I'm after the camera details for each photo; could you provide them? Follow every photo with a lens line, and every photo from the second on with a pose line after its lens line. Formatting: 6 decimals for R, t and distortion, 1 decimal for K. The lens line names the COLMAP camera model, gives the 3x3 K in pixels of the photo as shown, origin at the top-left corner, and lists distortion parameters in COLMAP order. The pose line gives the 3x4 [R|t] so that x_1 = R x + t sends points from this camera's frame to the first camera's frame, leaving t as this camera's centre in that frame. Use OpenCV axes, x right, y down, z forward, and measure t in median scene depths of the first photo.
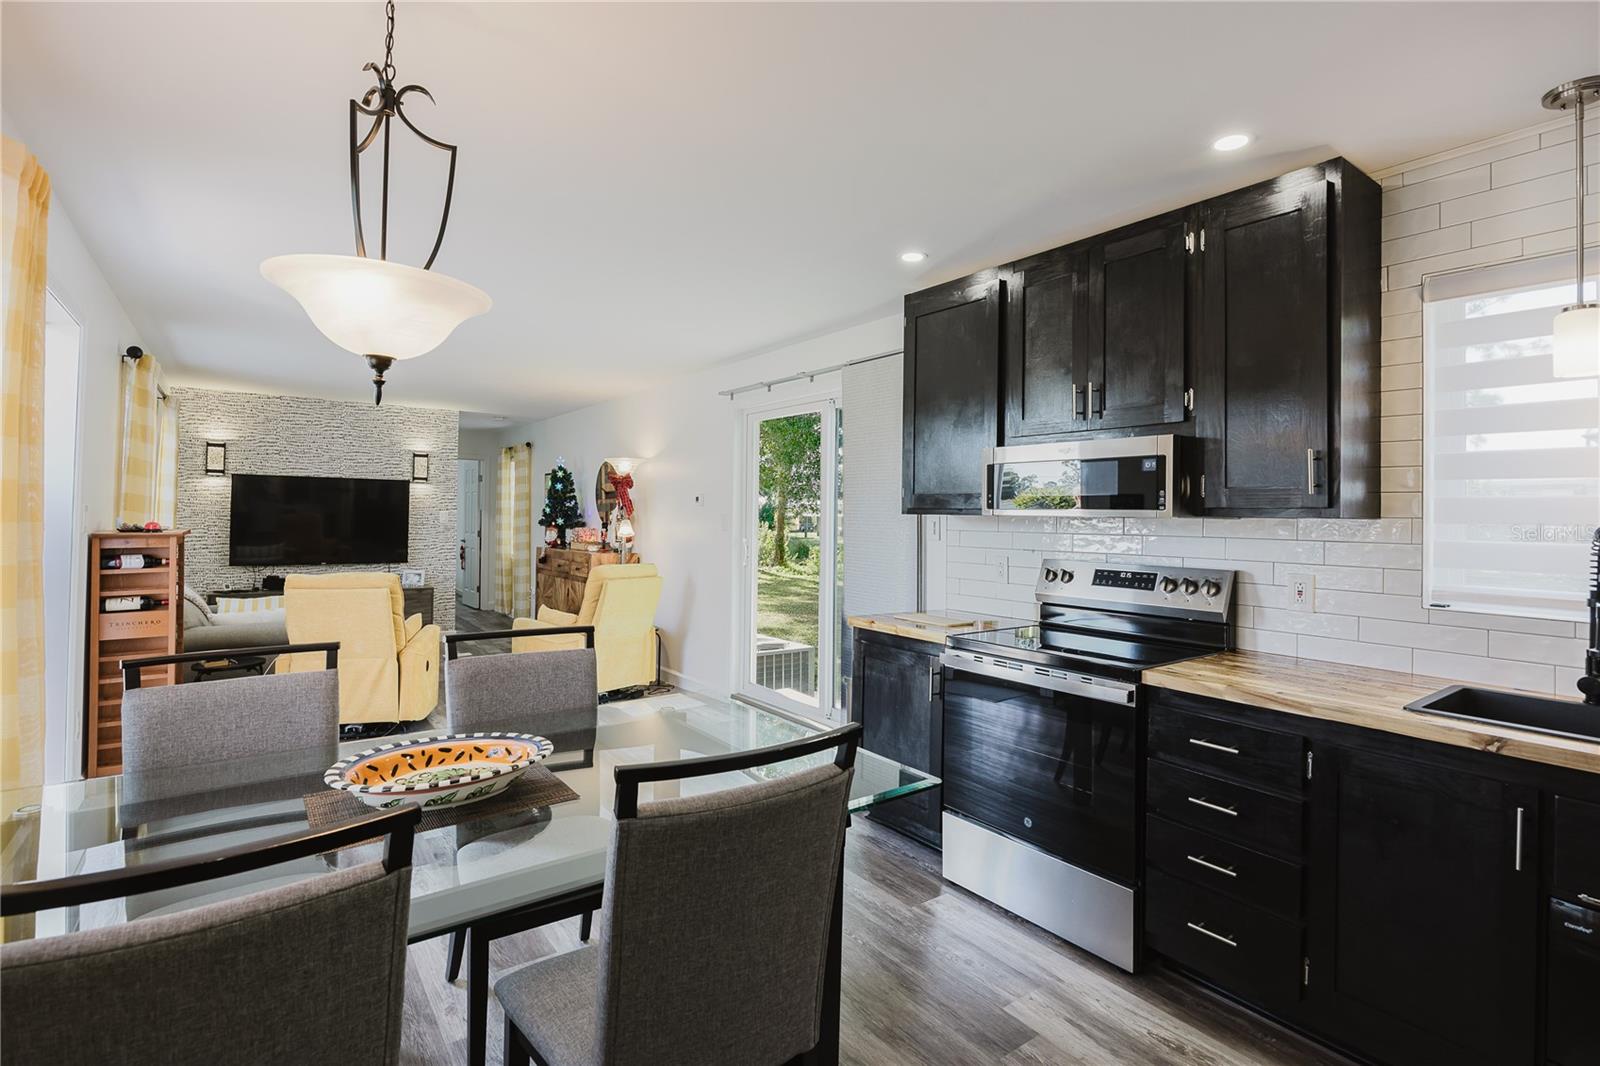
lens RADIAL K [[764.6, 0, 796.4], [0, 764.6, 499.5], [0, 0, 1]] dist [-0.003385, -0.000493]
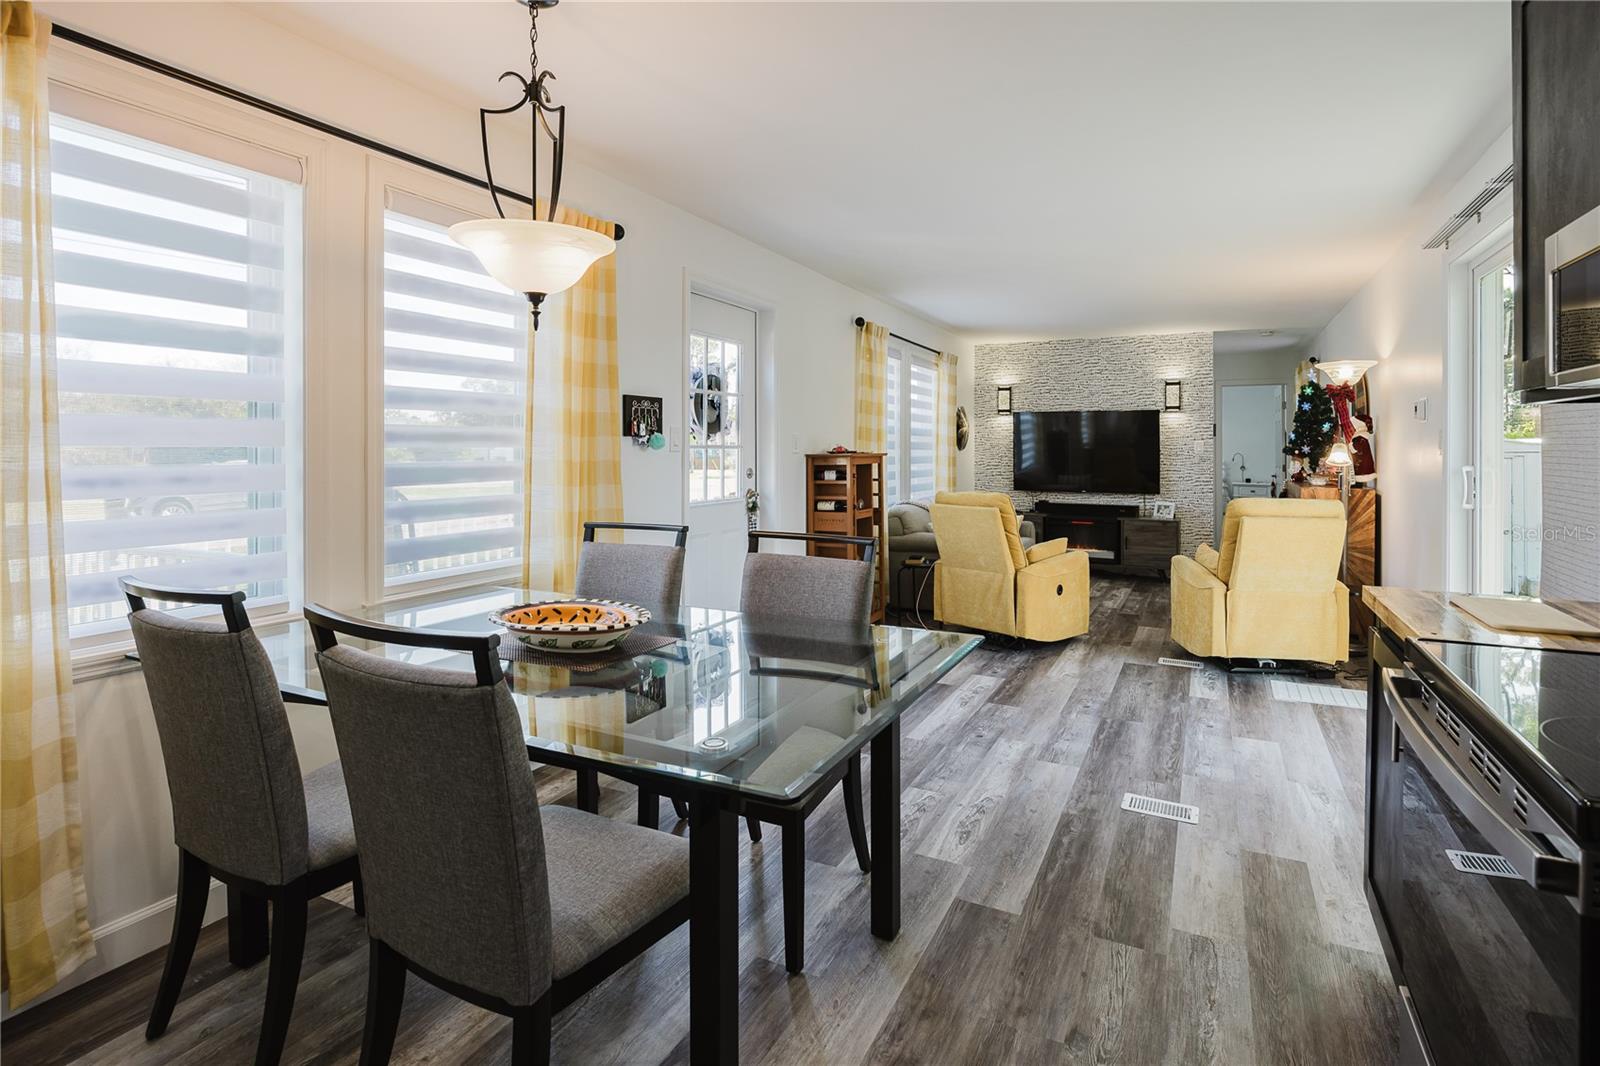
lens RADIAL K [[783.3, 0, 839.3], [0, 783.3, 450.5], [0, 0, 1]] dist [-0.013088, 0.017217]
pose [[0.480940, -0.012504, -0.876664, 0.432654], [0.023348, 0.999726, -0.001450, 0.047209], [0.876442, -0.019771, 0.481101, 0.404937]]
